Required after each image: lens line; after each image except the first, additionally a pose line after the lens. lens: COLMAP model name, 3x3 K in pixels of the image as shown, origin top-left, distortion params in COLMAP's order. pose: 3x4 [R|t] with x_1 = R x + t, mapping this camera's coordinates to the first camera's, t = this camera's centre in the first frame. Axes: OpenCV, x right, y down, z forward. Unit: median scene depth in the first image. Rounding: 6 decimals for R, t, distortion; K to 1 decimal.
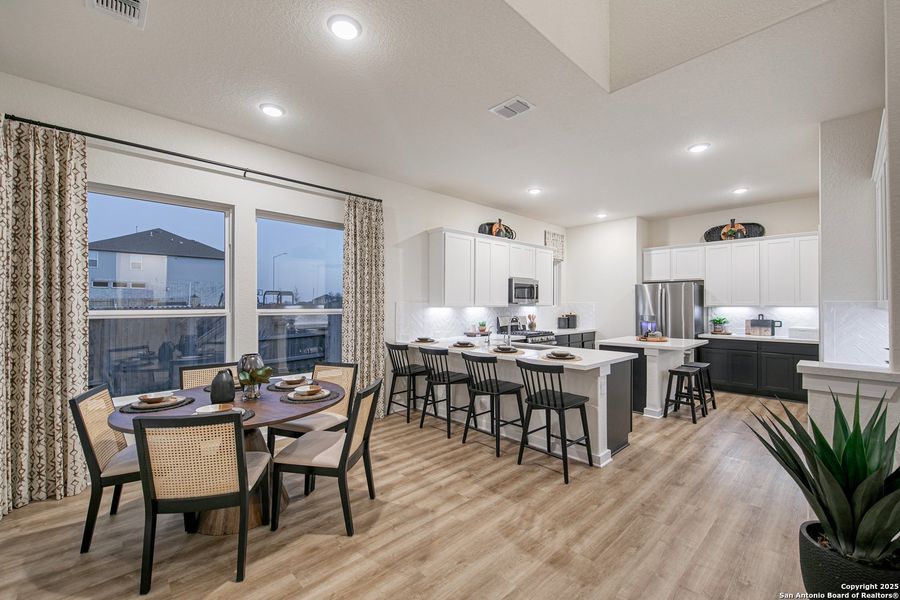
lens RADIAL K [[379.9, 0, 455.4], [0, 379.9, 300.8], [0, 0, 1]] dist [-0.003300, -0.003466]
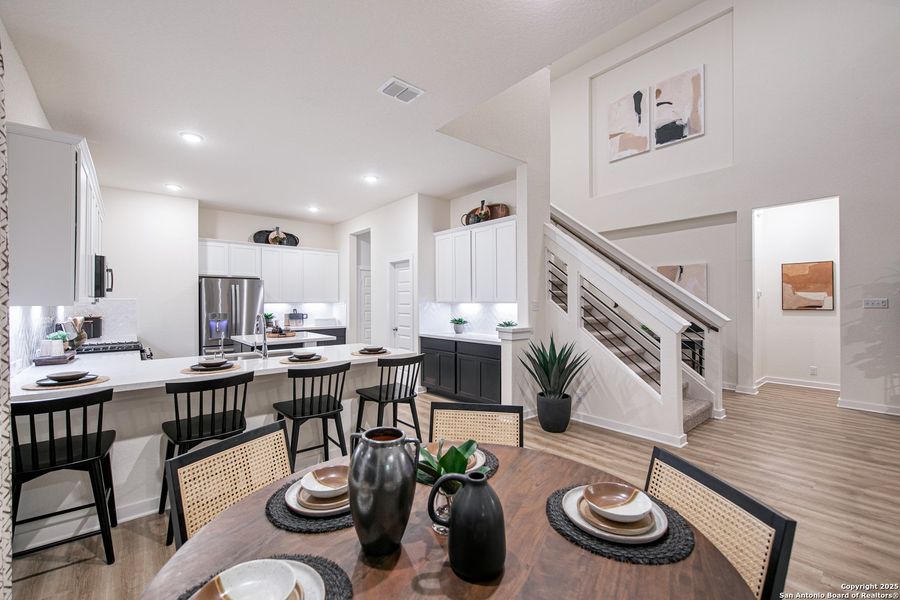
lens RADIAL K [[379.9, 0, 451.4], [0, 379.9, 303.9], [0, 0, 1]] dist [-0.003300, -0.003466]
pose [[0.059302, -0.003360, 0.998234, -0.446864], [-0.008539, 0.999956, 0.003873, 0.010003], [-0.998204, -0.008753, 0.059271, 0.461481]]
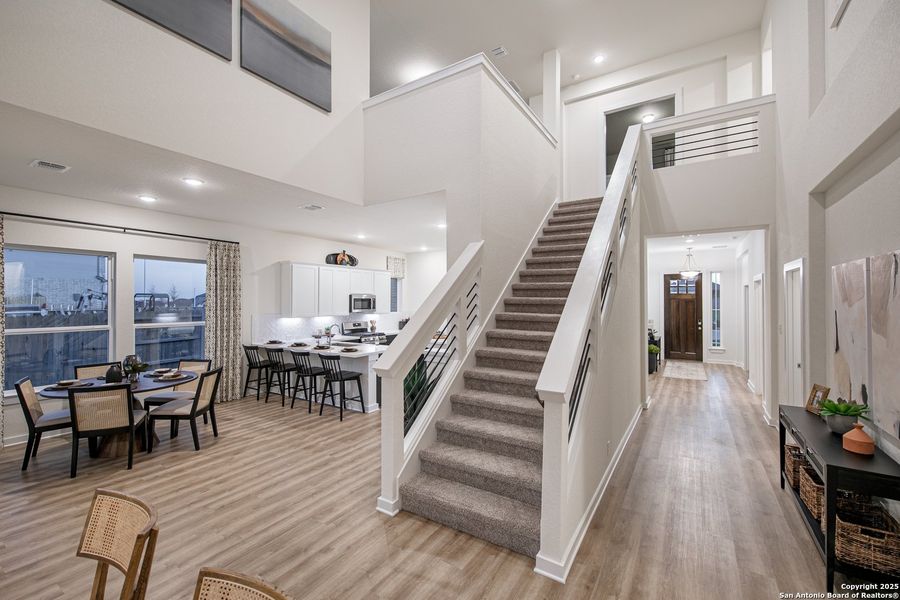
lens RADIAL K [[379.9, 0, 466.8], [0, 379.9, 297.0], [0, 0, 1]] dist [-0.003300, -0.003466]
pose [[0.966560, 0.001413, 0.256437, 0.227201], [-0.001311, 0.999999, -0.000569, -0.058055], [-0.256438, 0.000214, 0.966561, -0.492999]]
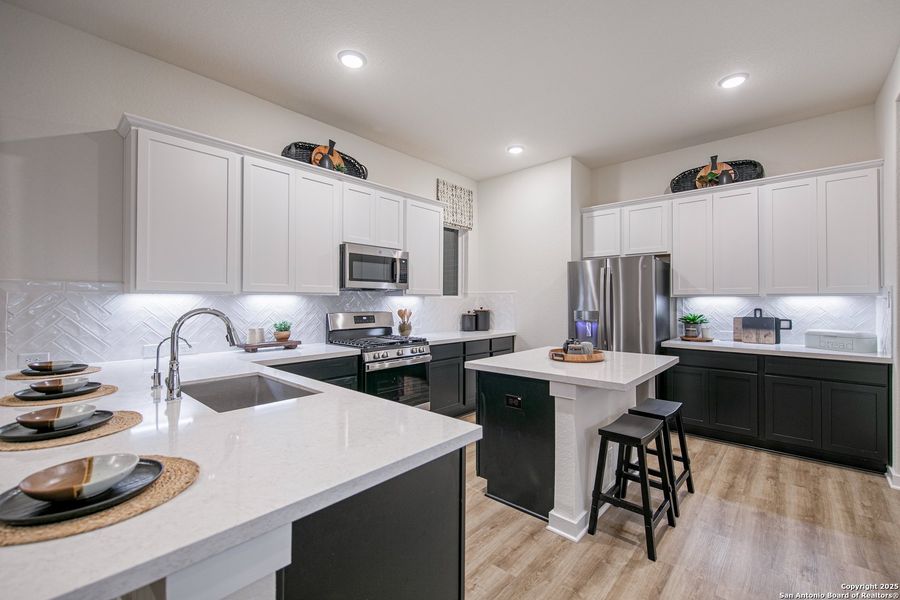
lens RADIAL K [[379.9, 0, 474.5], [0, 379.9, 296.9], [0, 0, 1]] dist [-0.003300, -0.003466]
pose [[0.994000, 0.003344, 0.109330, 0.316344], [-0.003212, 0.999994, -0.001376, 0.020985], [-0.109334, 0.001017, 0.994005, 0.490725]]
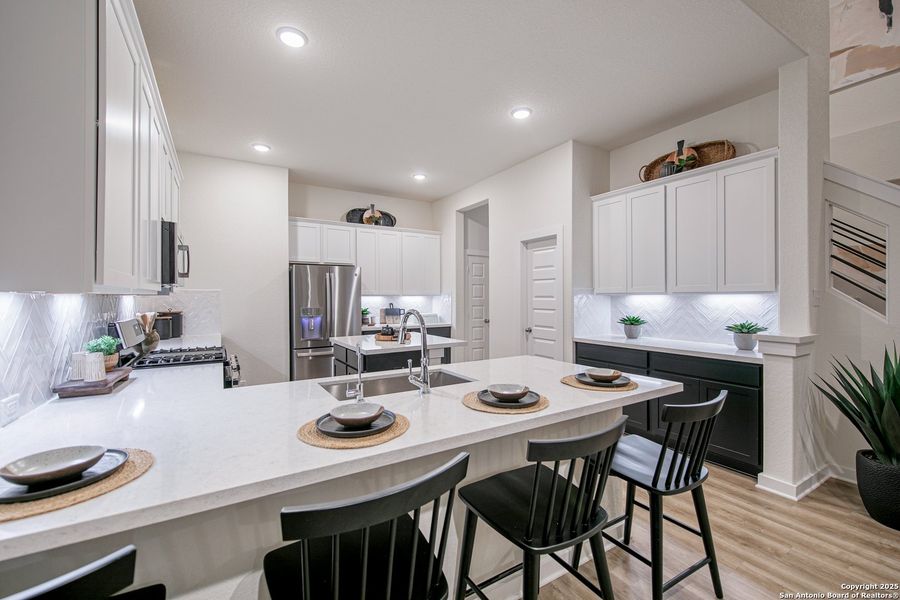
lens RADIAL K [[379.9, 0, 442.8], [0, 379.9, 302.9], [0, 0, 1]] dist [-0.003300, -0.003466]
pose [[0.229857, -0.013719, 0.973128, -0.186777], [-0.008177, 0.999838, 0.016027, 0.018645], [-0.973190, -0.011641, 0.229708, 0.695268]]
